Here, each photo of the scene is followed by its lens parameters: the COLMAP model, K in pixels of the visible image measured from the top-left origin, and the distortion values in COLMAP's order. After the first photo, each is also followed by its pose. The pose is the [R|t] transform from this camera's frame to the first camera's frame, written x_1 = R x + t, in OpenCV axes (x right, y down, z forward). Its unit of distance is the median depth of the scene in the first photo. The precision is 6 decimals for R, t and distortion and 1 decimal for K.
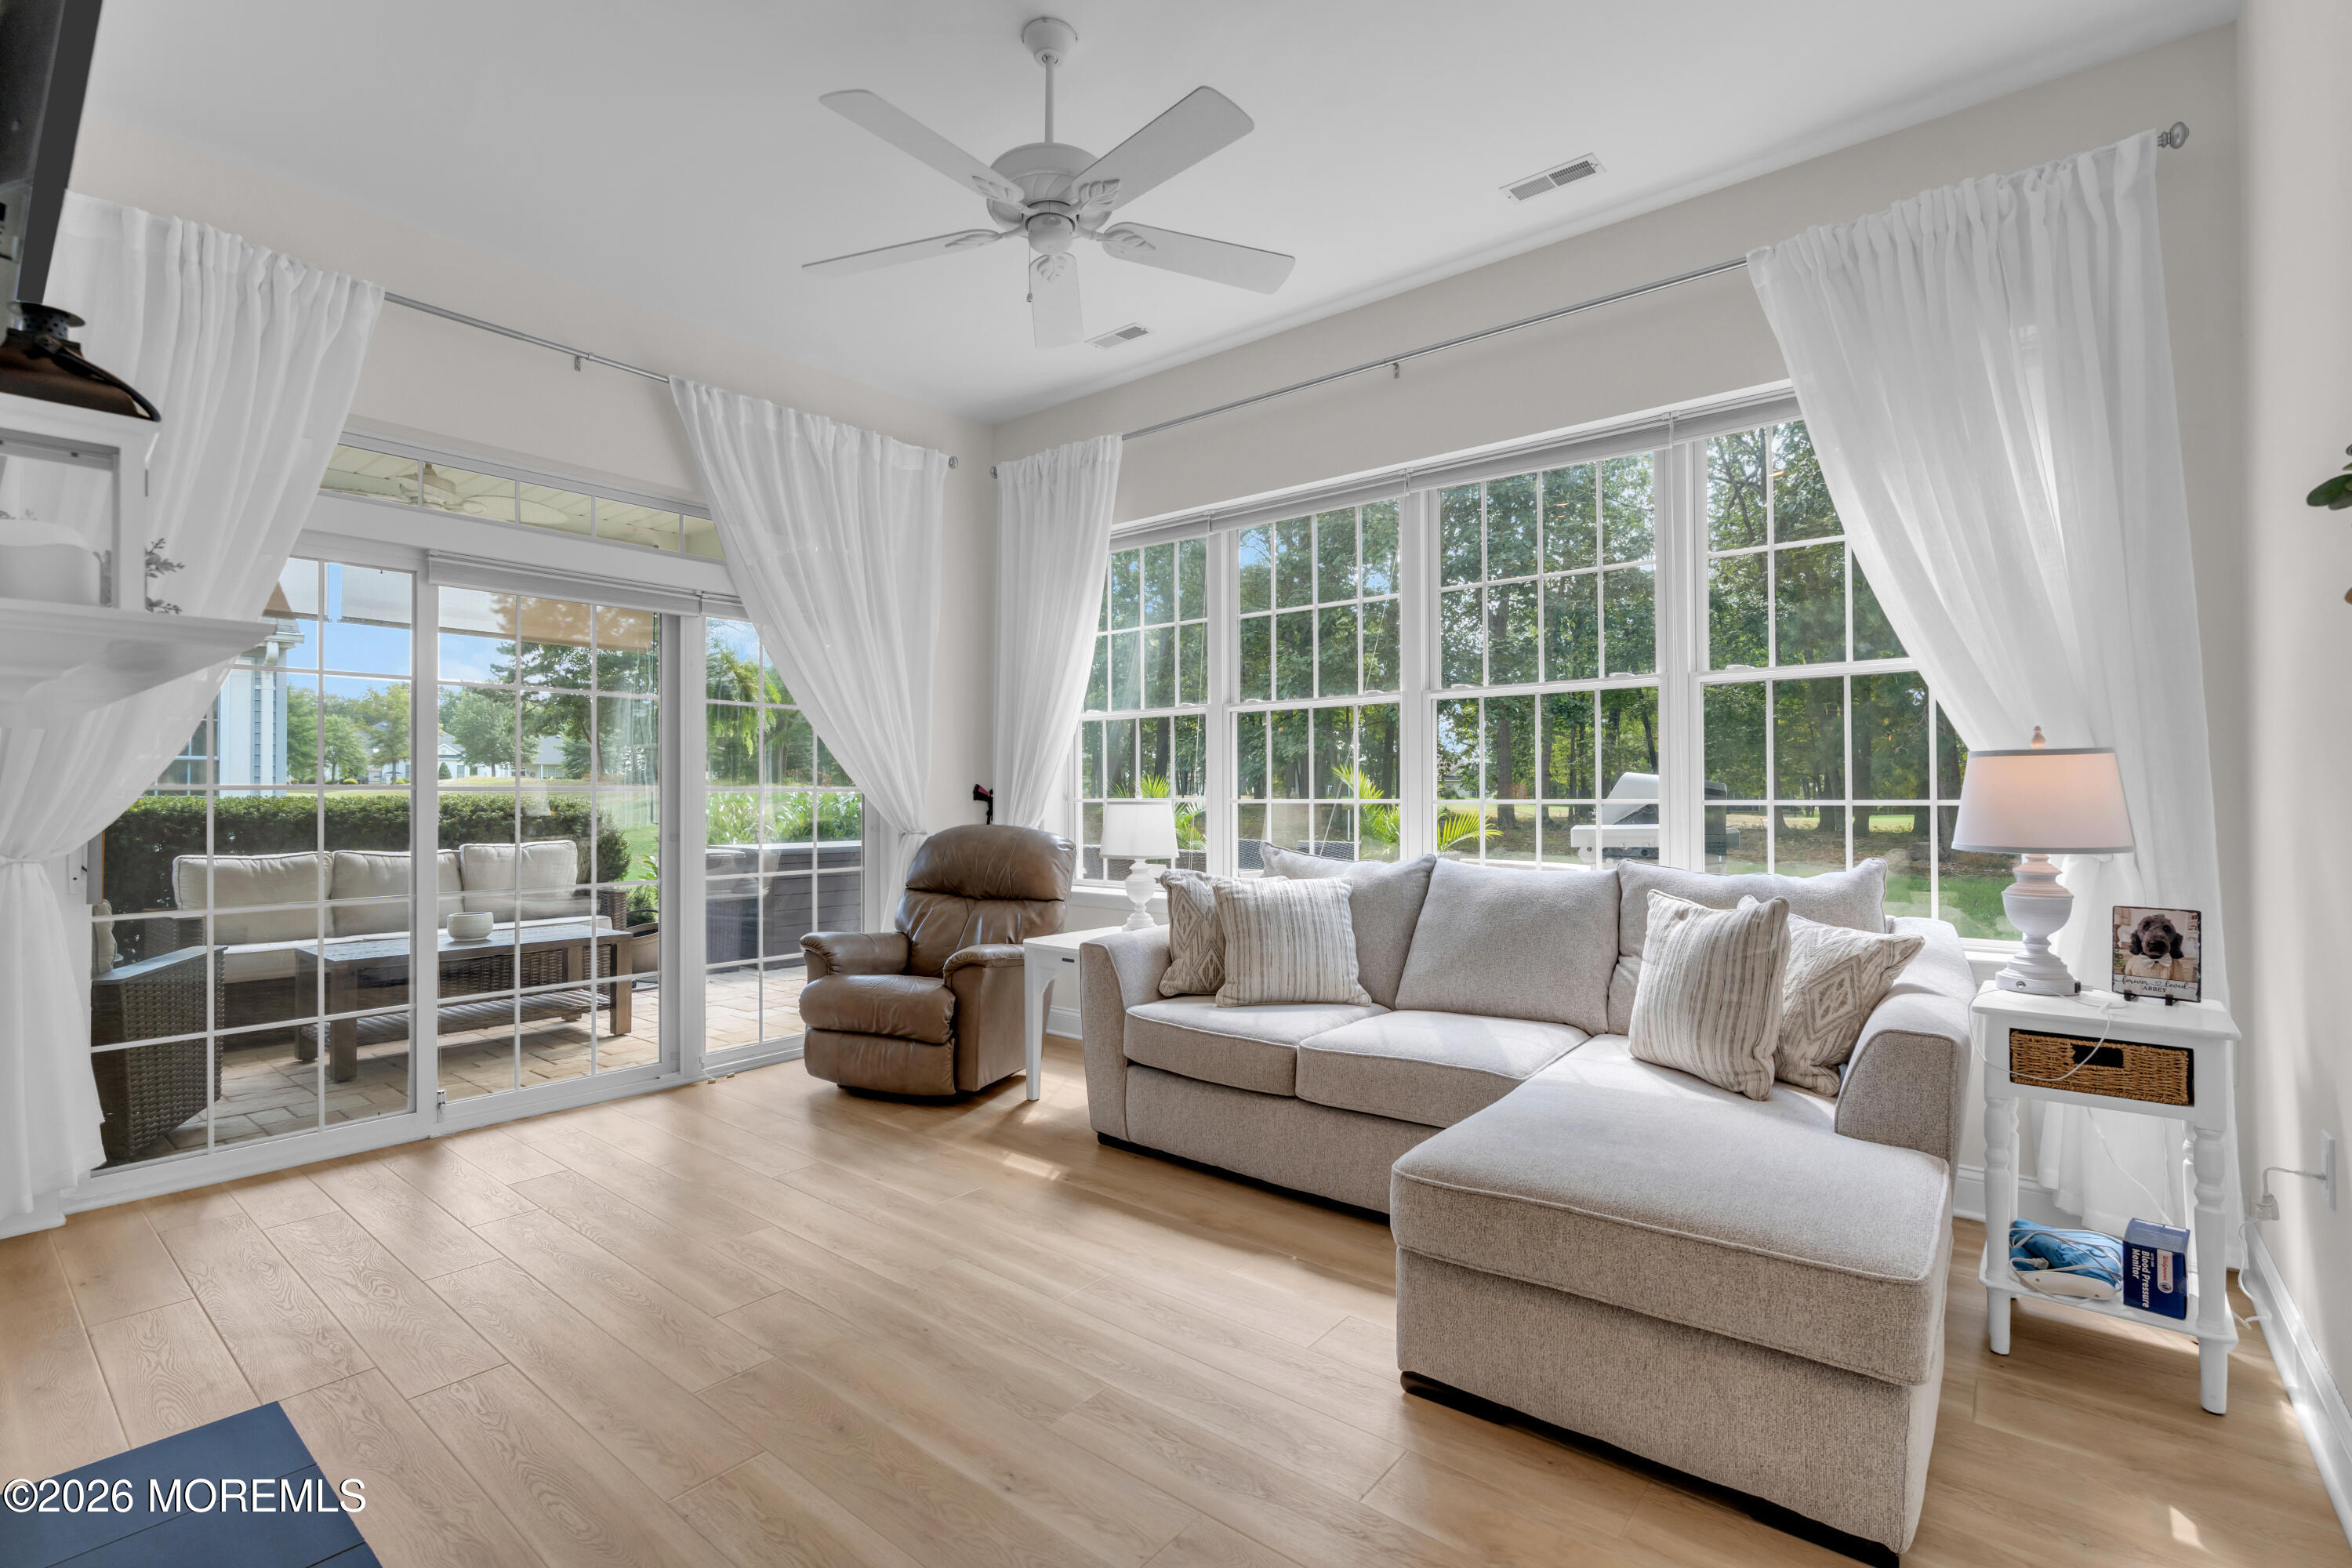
lens RADIAL K [[1057.9, 0, 1170.9], [0, 1057.9, 786.8], [0, 0, 1]] dist [-0.005753, 0.000326]
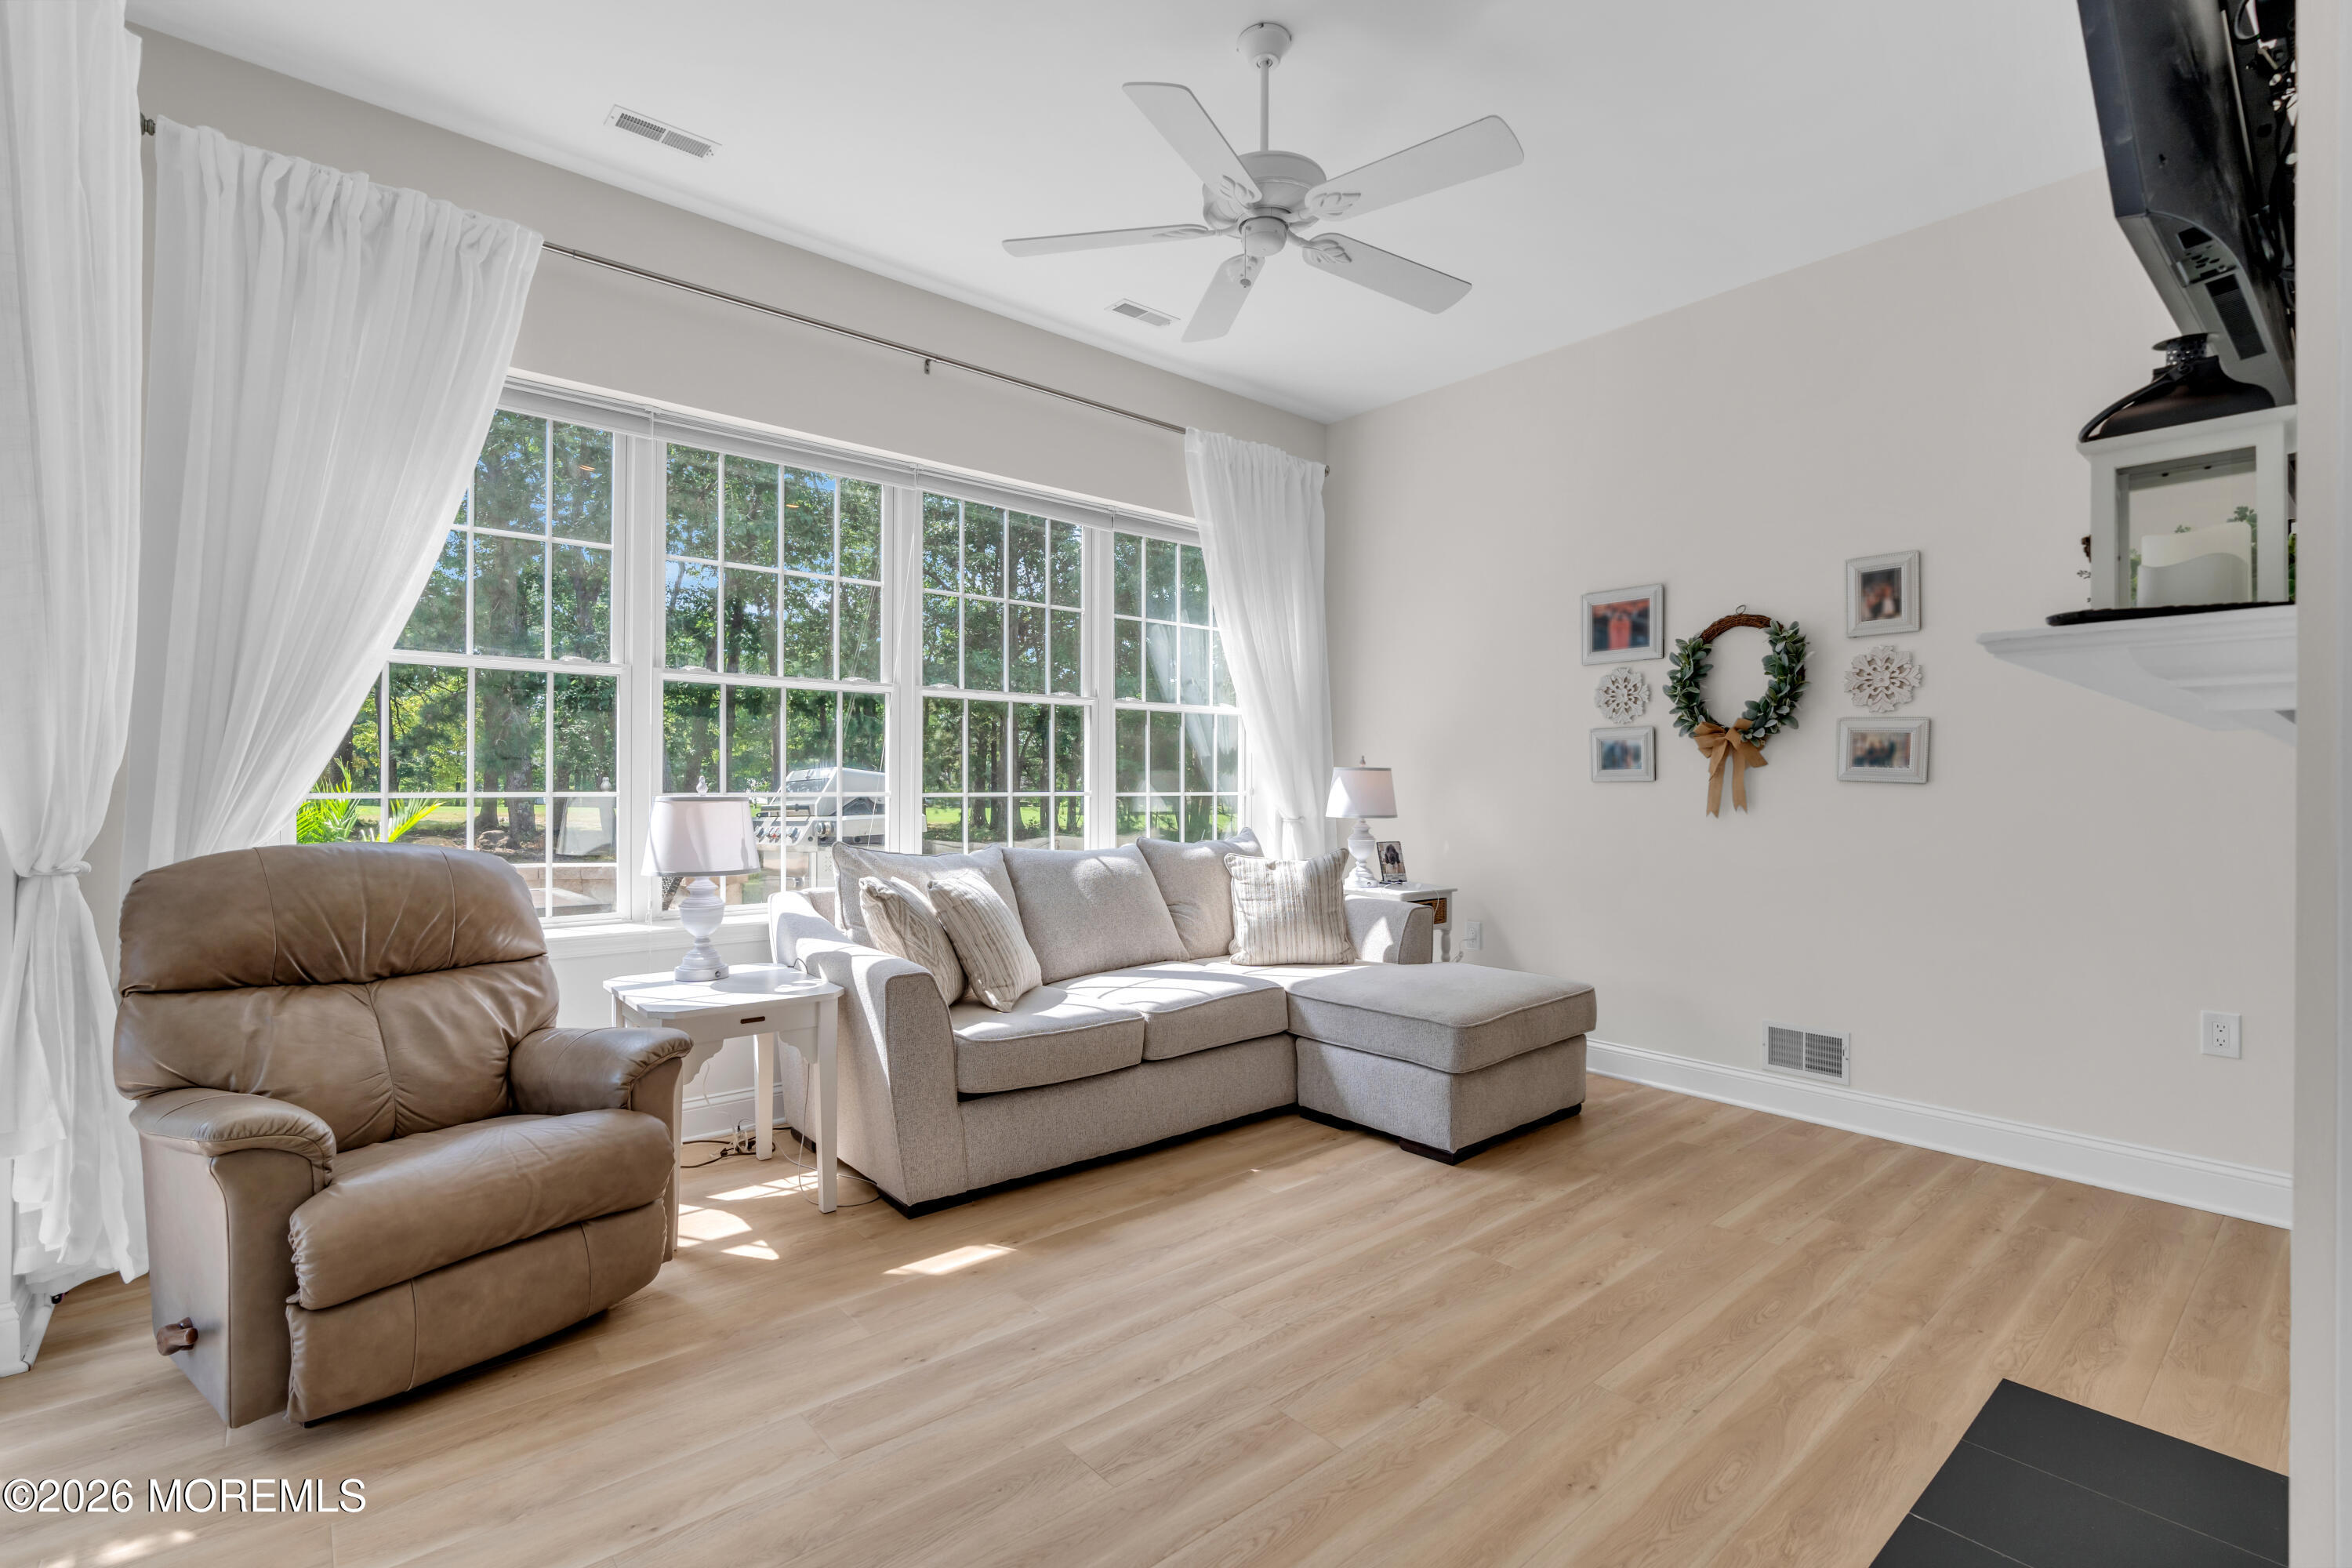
lens RADIAL K [[1057.9, 0, 1170.9], [0, 1057.9, 786.8], [0, 0, 1]] dist [-0.005753, 0.000326]
pose [[0.182345, 0.002317, 0.983232, -0.860676], [-0.008463, 0.999964, -0.000787, 0.005833], [-0.983198, -0.008177, 0.182358, 0.687776]]
